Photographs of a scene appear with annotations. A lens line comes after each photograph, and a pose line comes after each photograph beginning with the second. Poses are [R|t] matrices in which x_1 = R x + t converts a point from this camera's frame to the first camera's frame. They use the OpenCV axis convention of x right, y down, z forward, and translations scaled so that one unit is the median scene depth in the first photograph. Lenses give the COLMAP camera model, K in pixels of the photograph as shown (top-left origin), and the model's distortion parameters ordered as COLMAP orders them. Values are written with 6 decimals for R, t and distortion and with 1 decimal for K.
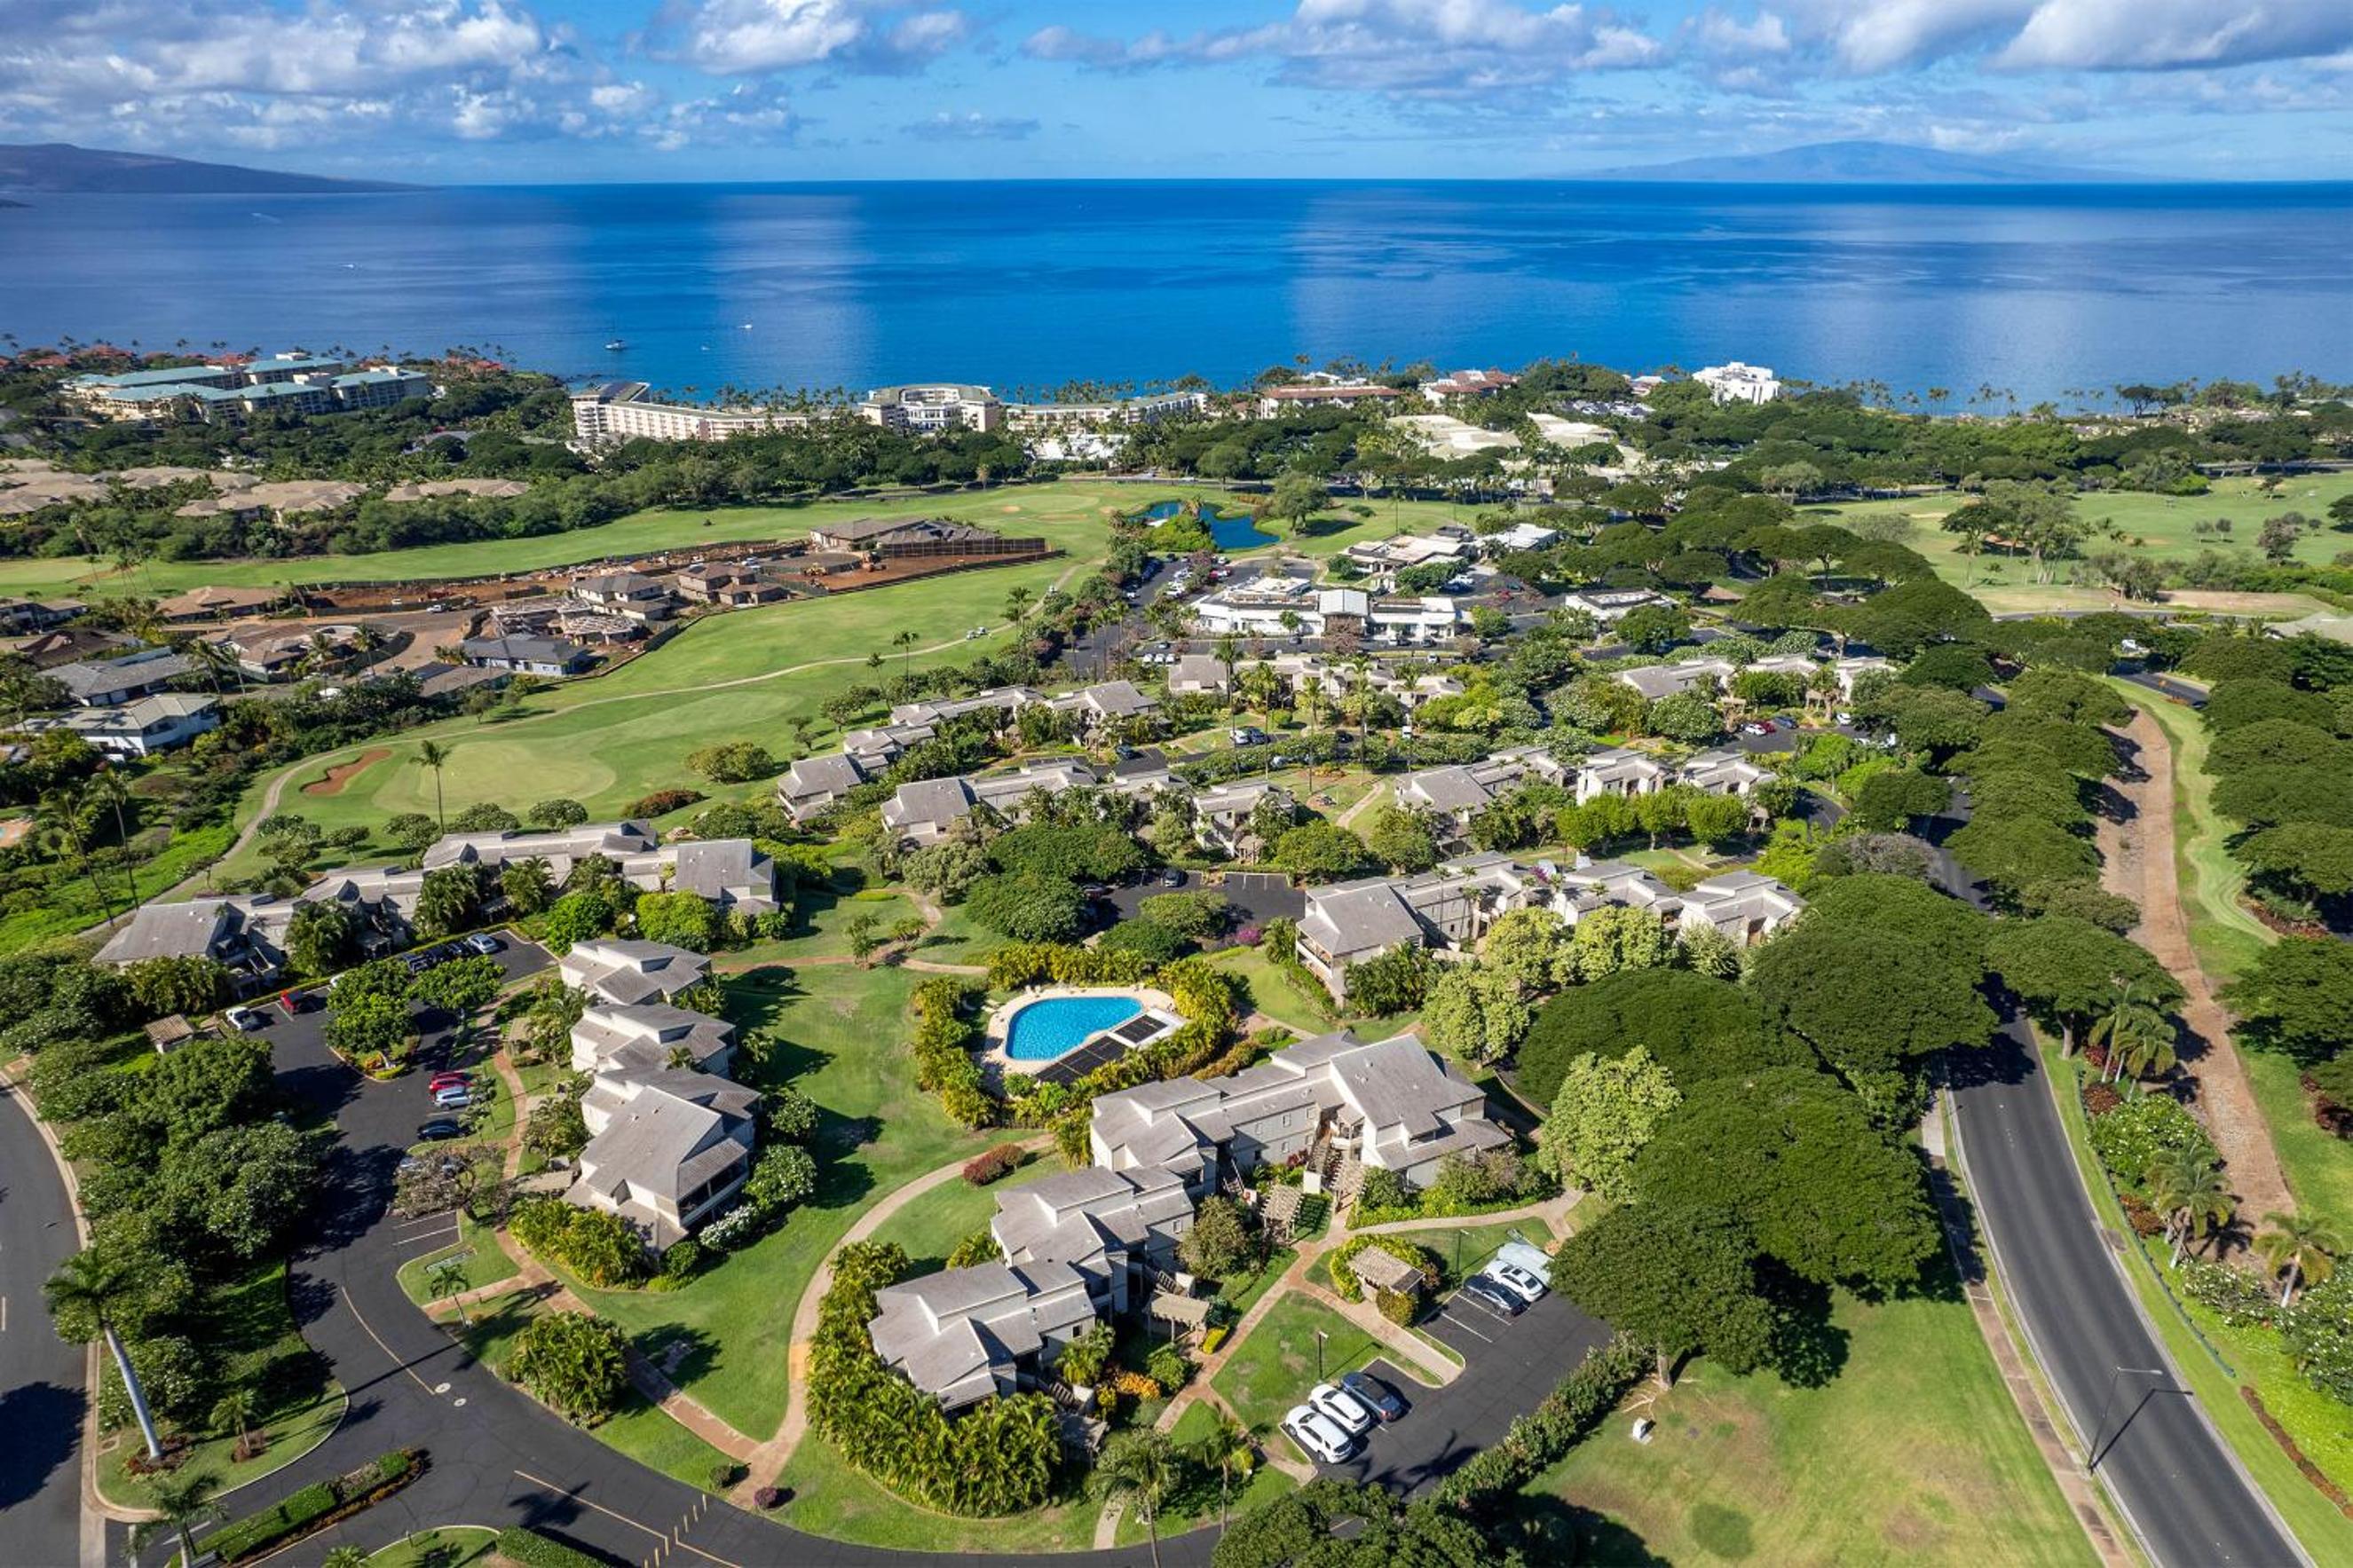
lens RADIAL K [[1546.3, 0, 1207.4], [0, 1546.3, 782.4], [0, 0, 1]] dist [-0.079148, 0.080845]
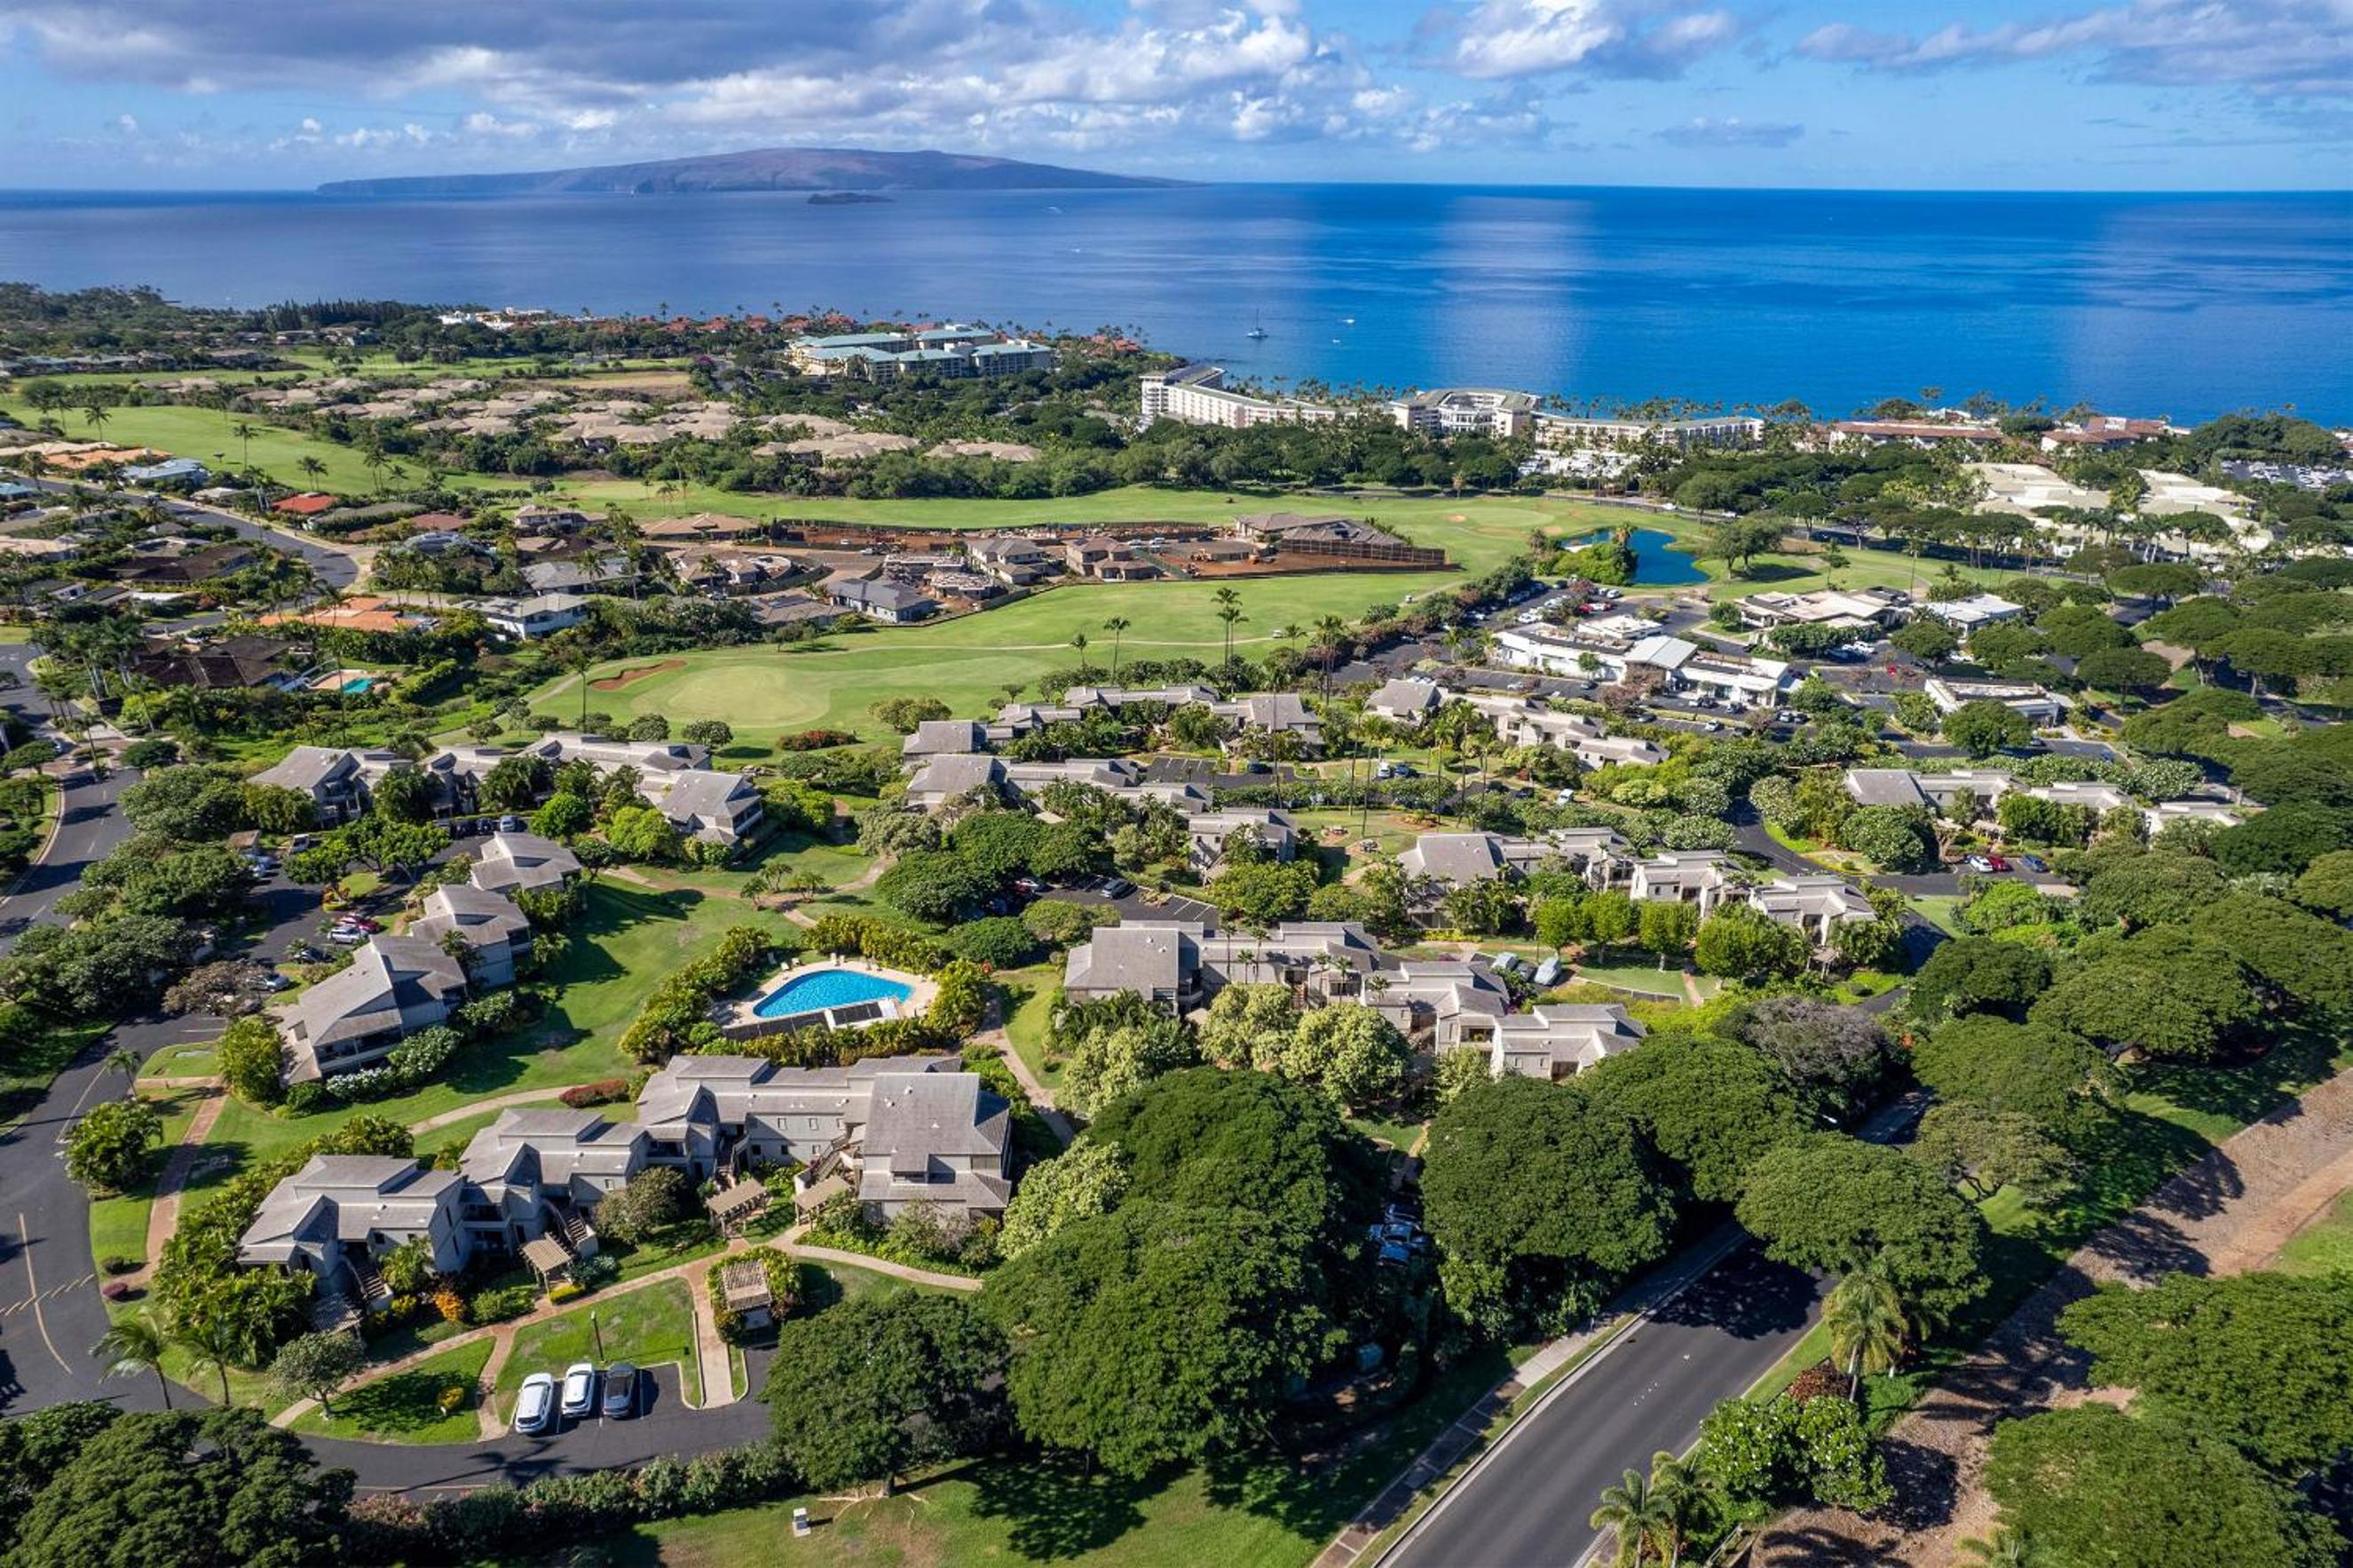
lens RADIAL K [[1546.3, 0, 1207.4], [0, 1546.3, 782.4], [0, 0, 1]] dist [-0.079148, 0.080845]
pose [[0.896331, 0.166312, -0.411013, 0.124147], [-0.167271, 0.985327, 0.033920, -0.014228], [0.410623, 0.038346, 0.910998, 0.036026]]
